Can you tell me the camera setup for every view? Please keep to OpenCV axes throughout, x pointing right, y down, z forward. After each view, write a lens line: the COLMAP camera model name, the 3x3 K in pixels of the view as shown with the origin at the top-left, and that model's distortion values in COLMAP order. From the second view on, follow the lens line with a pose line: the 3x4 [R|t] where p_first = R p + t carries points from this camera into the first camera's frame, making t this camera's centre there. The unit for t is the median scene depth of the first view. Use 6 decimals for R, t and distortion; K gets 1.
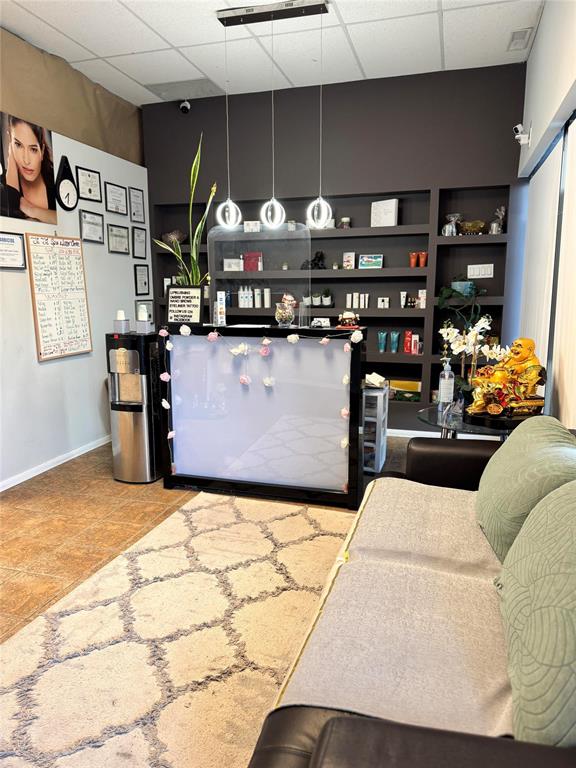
lens RADIAL K [[545.9, 0, 289.1], [0, 545.9, 386.9], [0, 0, 1]] dist [0.041989, -0.048261]
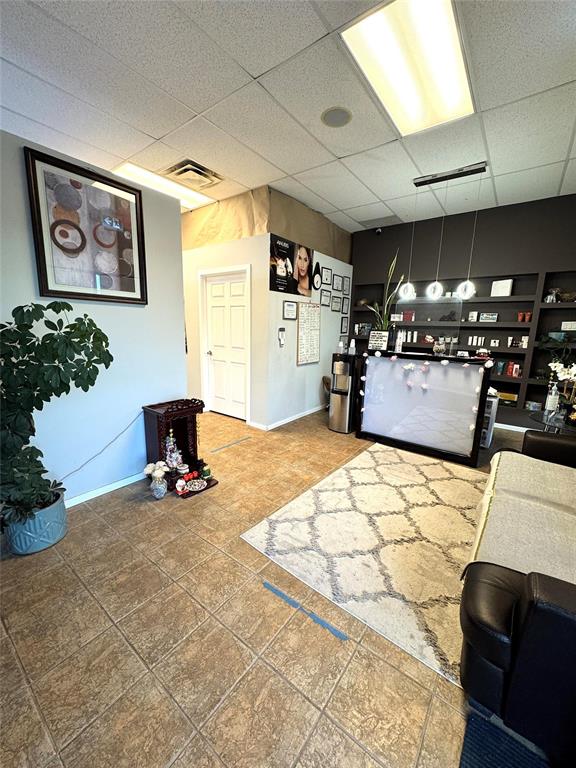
lens RADIAL K [[306.3, 0, 287.5], [0, 306.3, 384.7], [0, 0, 1]] dist [-0.012878, 0.000267]
pose [[0.932633, 0.092237, -0.348839, -0.101054], [-0.091005, 0.995650, 0.019956, 0.005950], [0.349162, 0.013134, 0.936970, -0.065672]]
